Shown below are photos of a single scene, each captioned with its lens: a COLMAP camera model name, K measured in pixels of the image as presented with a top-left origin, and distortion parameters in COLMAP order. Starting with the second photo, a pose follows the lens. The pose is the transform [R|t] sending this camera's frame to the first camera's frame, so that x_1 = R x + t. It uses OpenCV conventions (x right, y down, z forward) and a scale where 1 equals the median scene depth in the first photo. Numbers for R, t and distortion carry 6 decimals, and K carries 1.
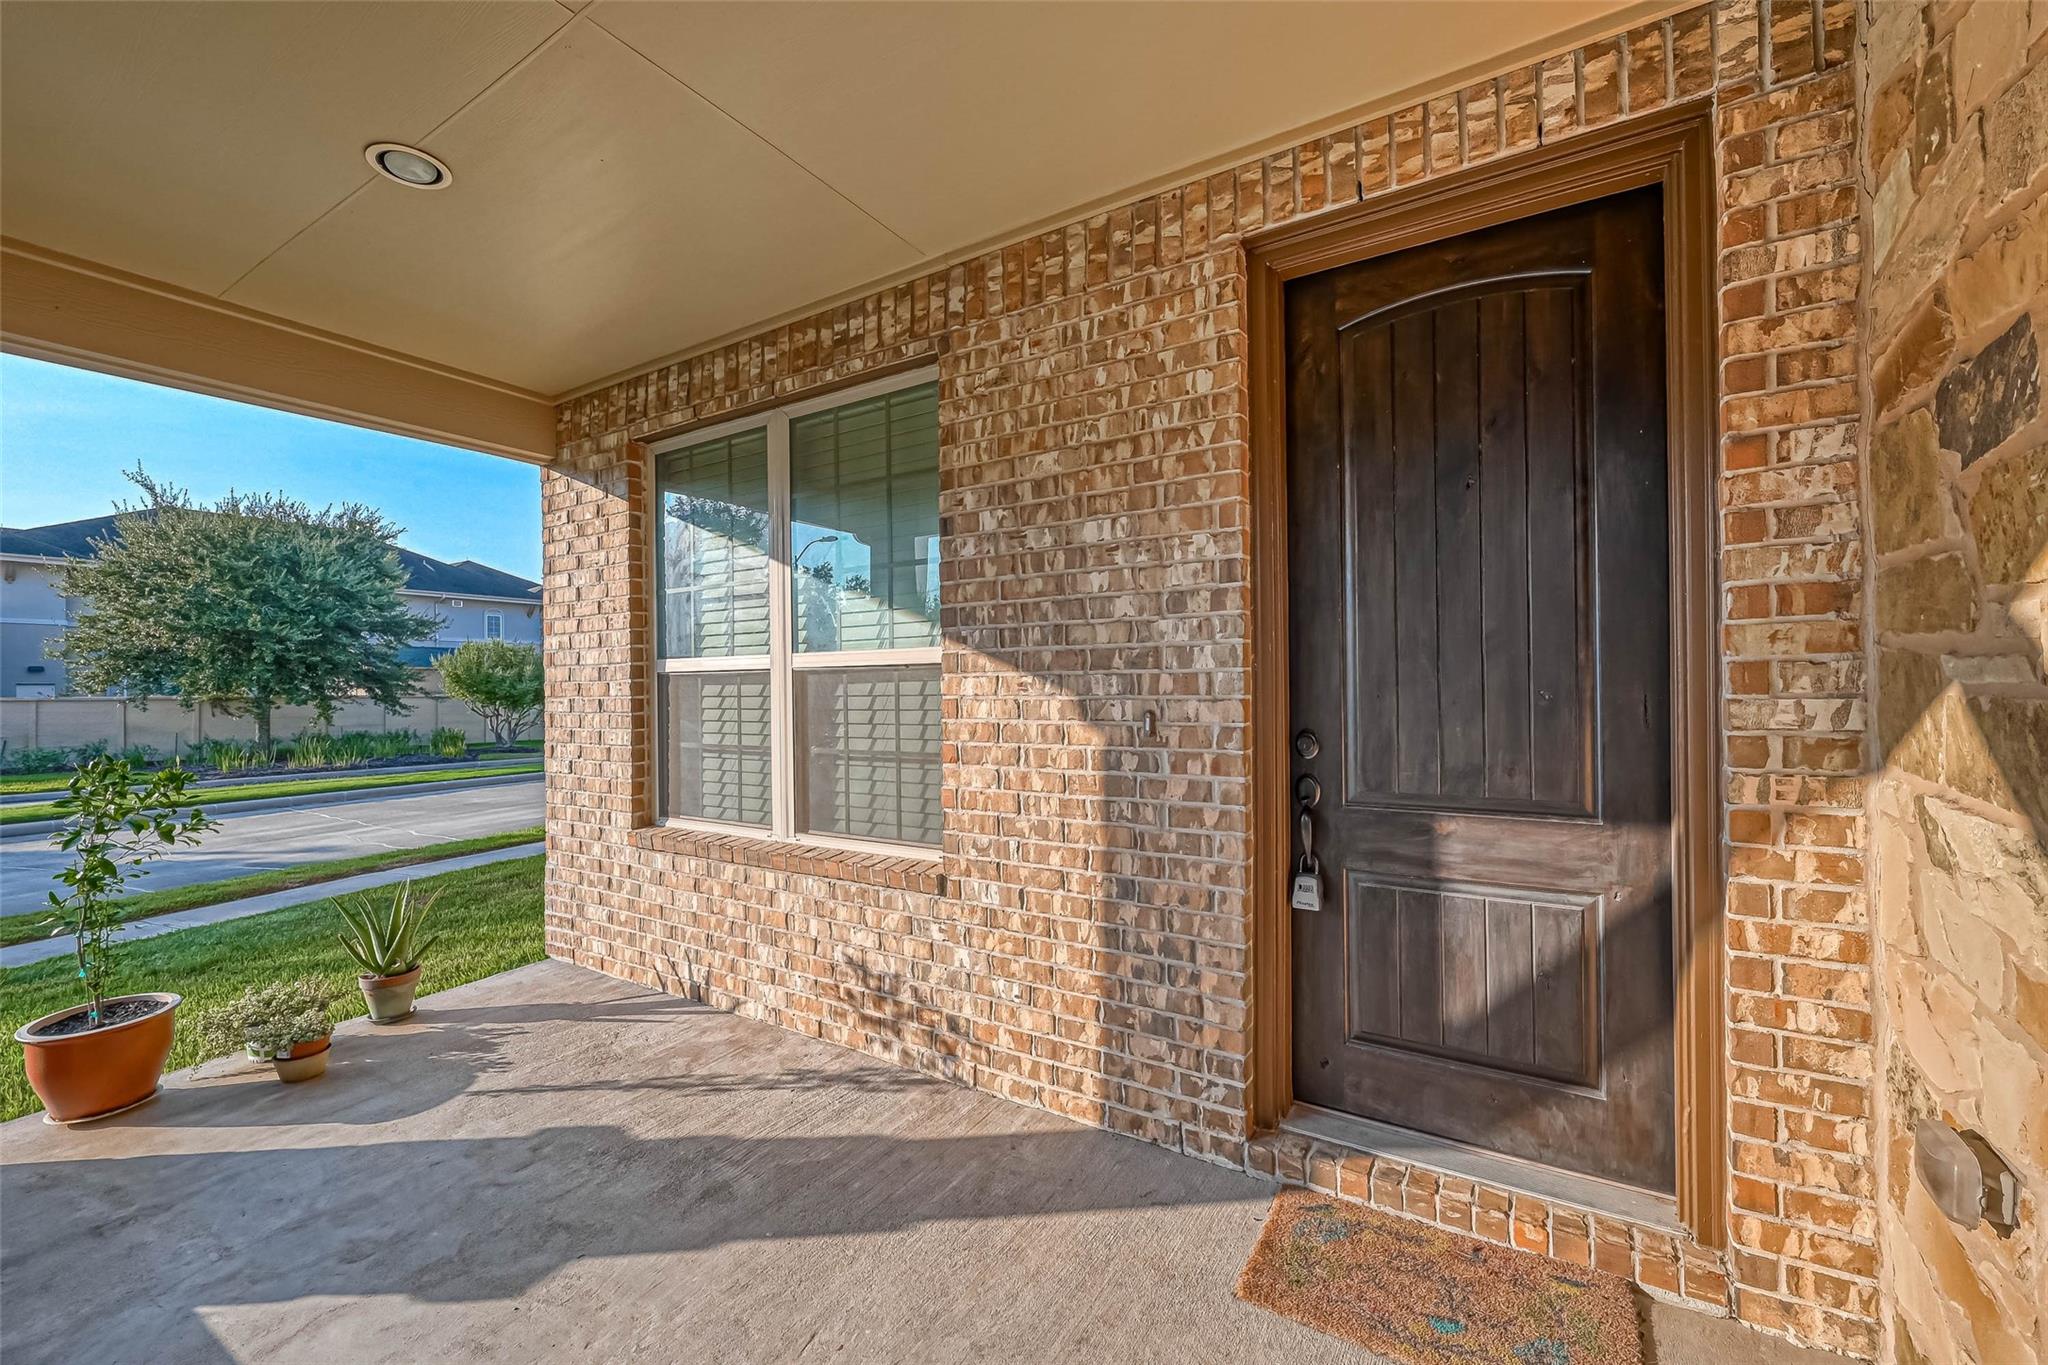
lens RADIAL K [[839.1, 0, 1006.6], [0, 839.1, 685.1], [0, 0, 1]] dist [-0.002294, 0.000314]
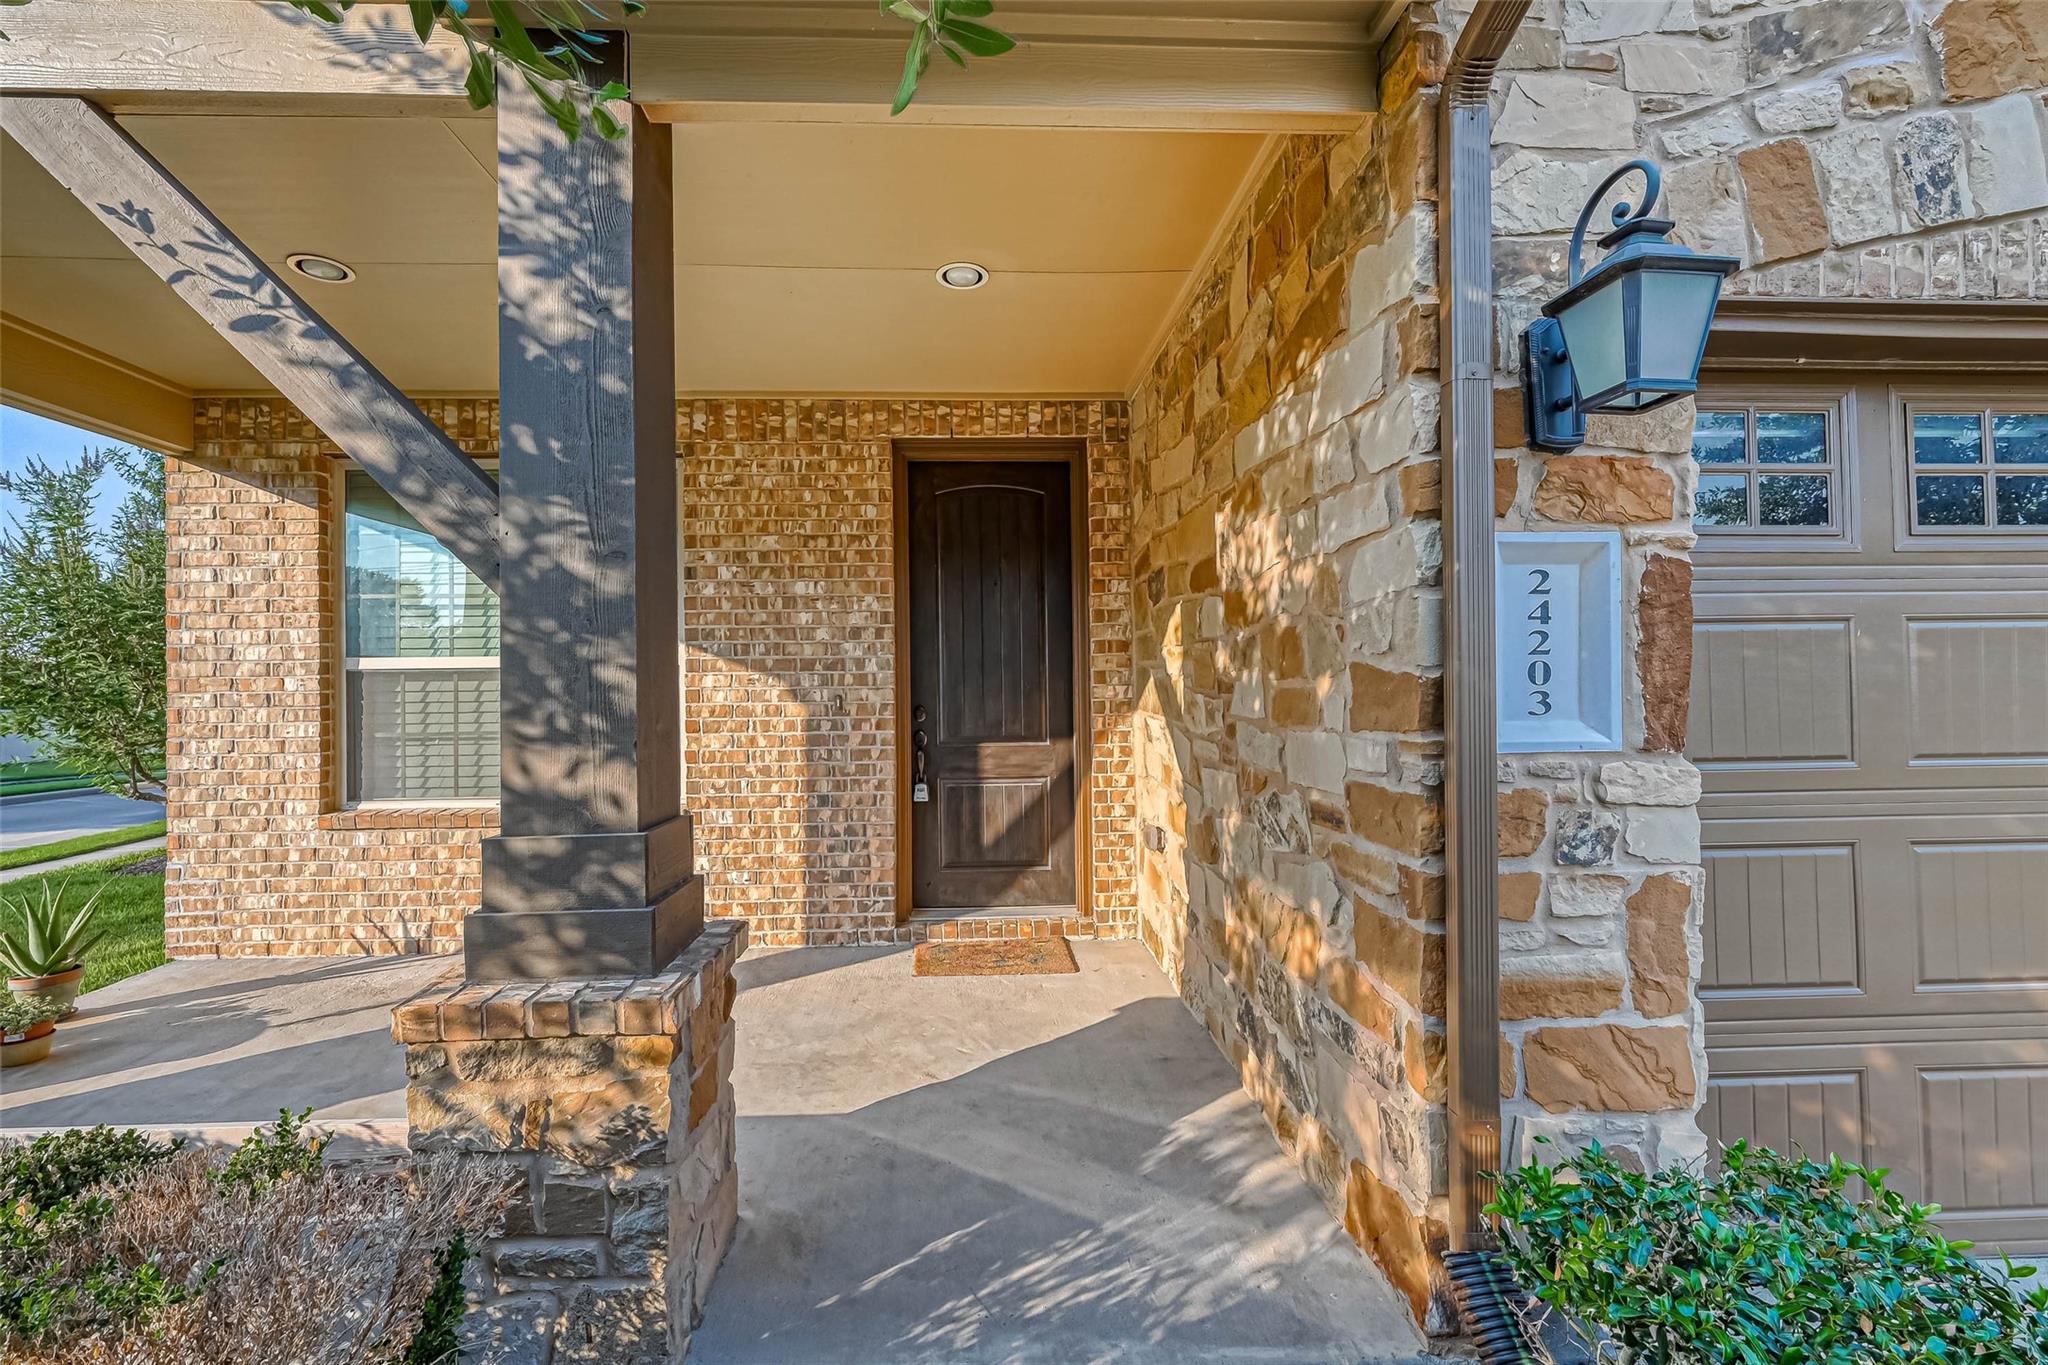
lens RADIAL K [[839.1, 0, 1016.6], [0, 839.1, 678.5], [0, 0, 1]] dist [-0.002294, 0.000314]
pose [[0.804461, 0.010986, 0.593904, -0.559230], [0.001730, 0.999781, -0.020836, 0.032826], [-0.594003, 0.017789, 0.804266, -0.606382]]
